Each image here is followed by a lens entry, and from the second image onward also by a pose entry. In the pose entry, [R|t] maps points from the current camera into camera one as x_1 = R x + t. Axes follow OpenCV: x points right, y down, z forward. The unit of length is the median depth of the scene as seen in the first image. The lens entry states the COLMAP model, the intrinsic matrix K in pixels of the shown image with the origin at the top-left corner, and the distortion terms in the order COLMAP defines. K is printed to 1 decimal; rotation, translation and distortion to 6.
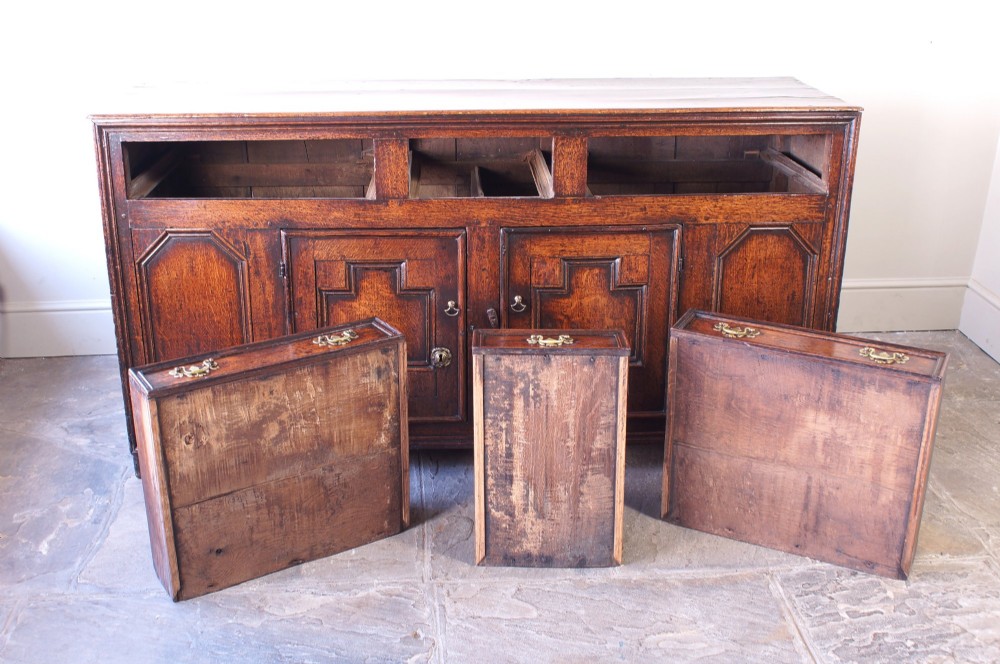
lens RADIAL K [[1159.9, 0, 497.5], [0, 1159.9, 361.6], [0, 0, 1]] dist [-0.114208, 0.043080]
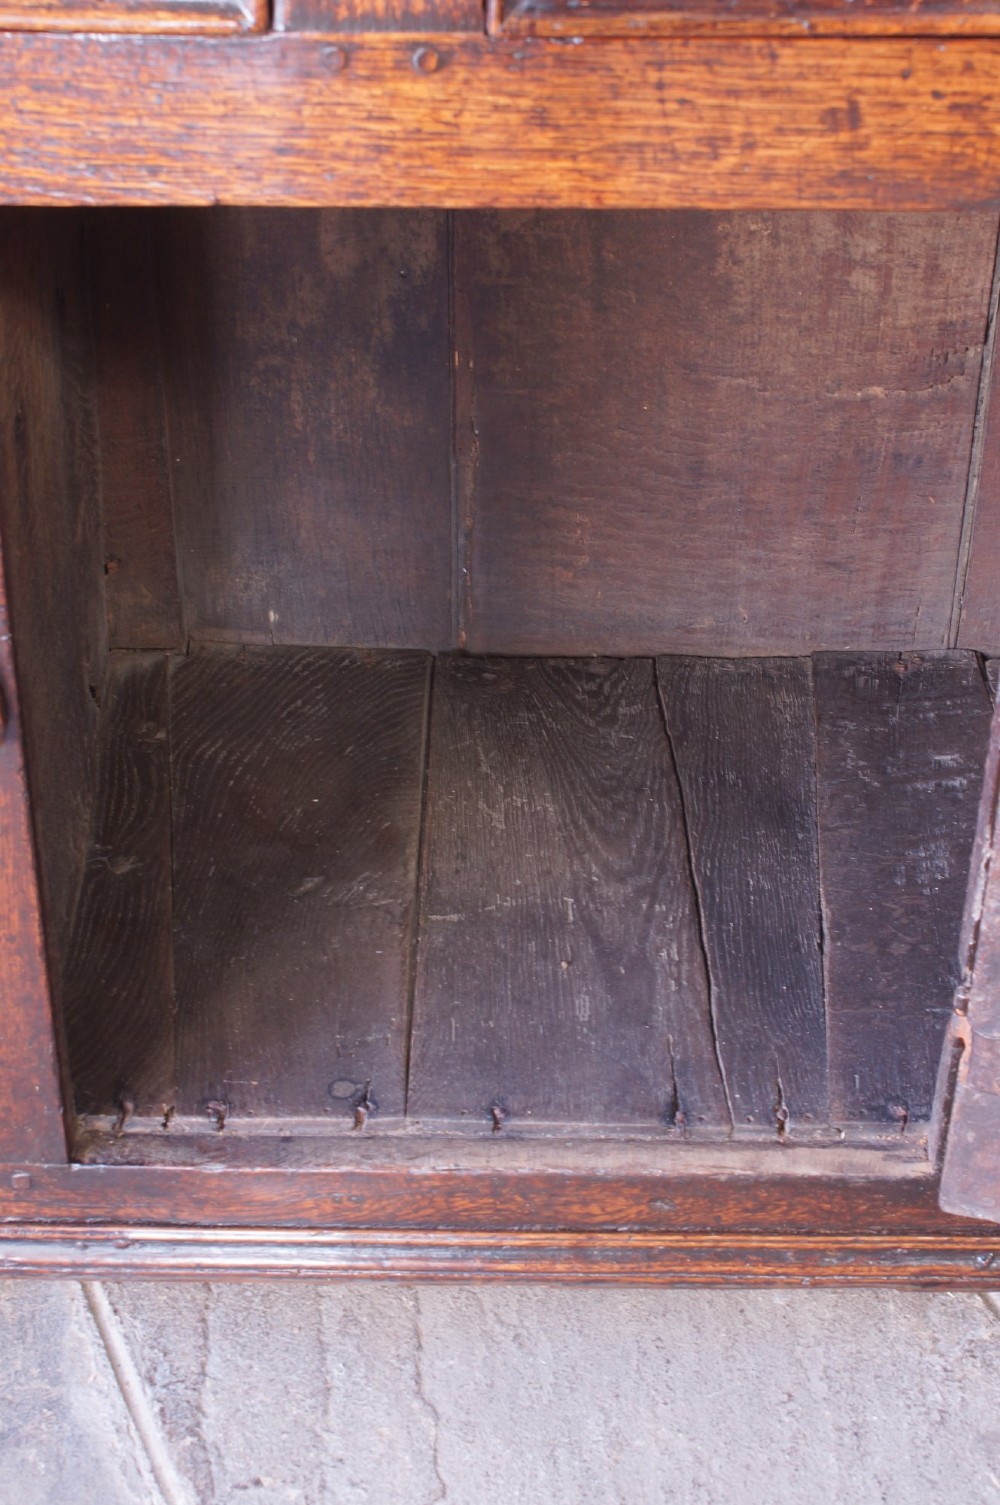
lens RADIAL K [[2391.2, 0, 480.1], [0, 2391.2, 752.2], [0, 0, 1]] dist [-0.029773, 0.020285]
pose [[0.998219, 0.041387, -0.042966, 0.092227], [-0.032684, 0.981913, 0.186489, -0.103892], [0.049907, -0.184753, 0.981517, 0.644039]]
